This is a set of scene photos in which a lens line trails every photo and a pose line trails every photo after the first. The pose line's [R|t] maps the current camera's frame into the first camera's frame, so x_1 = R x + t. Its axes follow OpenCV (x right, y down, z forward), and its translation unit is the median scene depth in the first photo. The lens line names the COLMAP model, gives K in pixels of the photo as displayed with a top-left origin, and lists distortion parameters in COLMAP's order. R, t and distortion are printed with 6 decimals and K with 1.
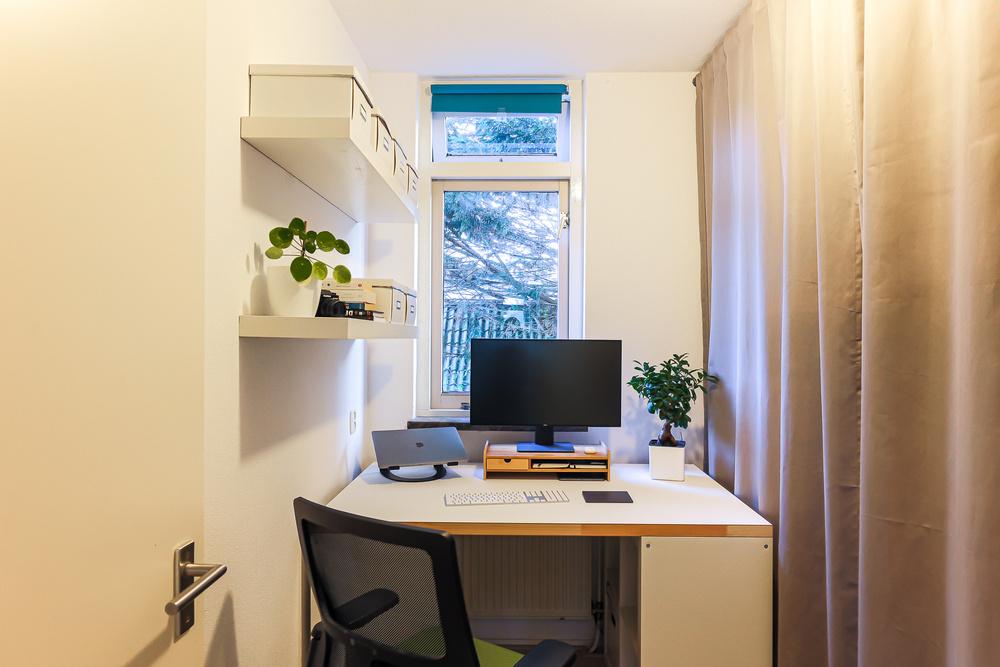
lens RADIAL K [[603.3, 0, 492.6], [0, 603.3, 336.2], [0, 0, 1]] dist [0.003952, 0.000642]
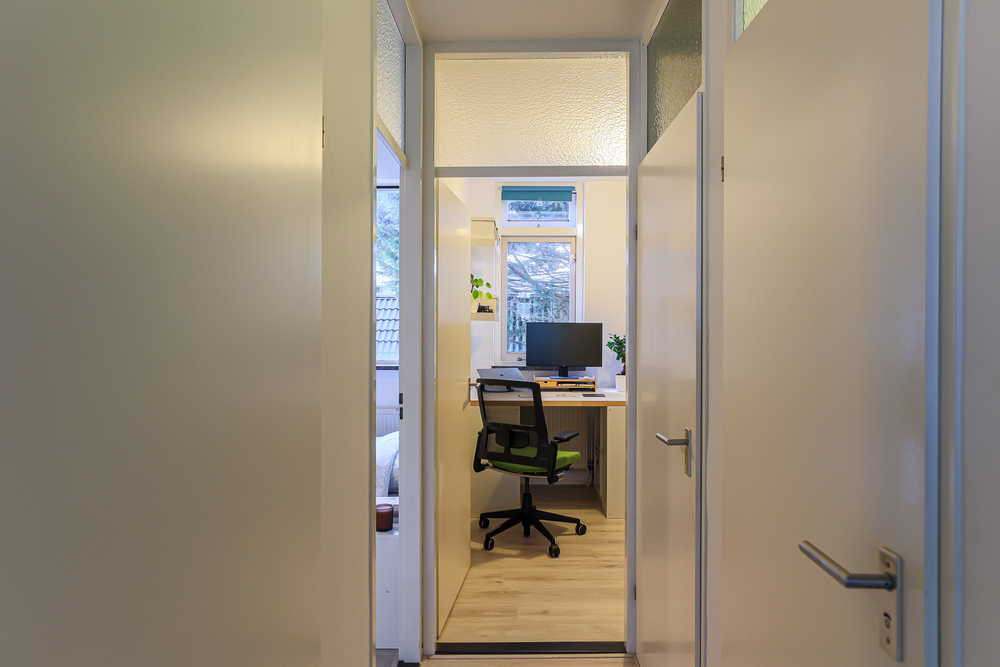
lens RADIAL K [[603.3, 0, 508.1], [0, 603.3, 328.3], [0, 0, 1]] dist [0.003952, 0.000642]
pose [[0.999856, 0.000304, 0.016962, -0.127273], [-0.000389, 0.999988, 0.004985, 0.013965], [-0.016960, -0.004991, 0.999844, -0.957391]]
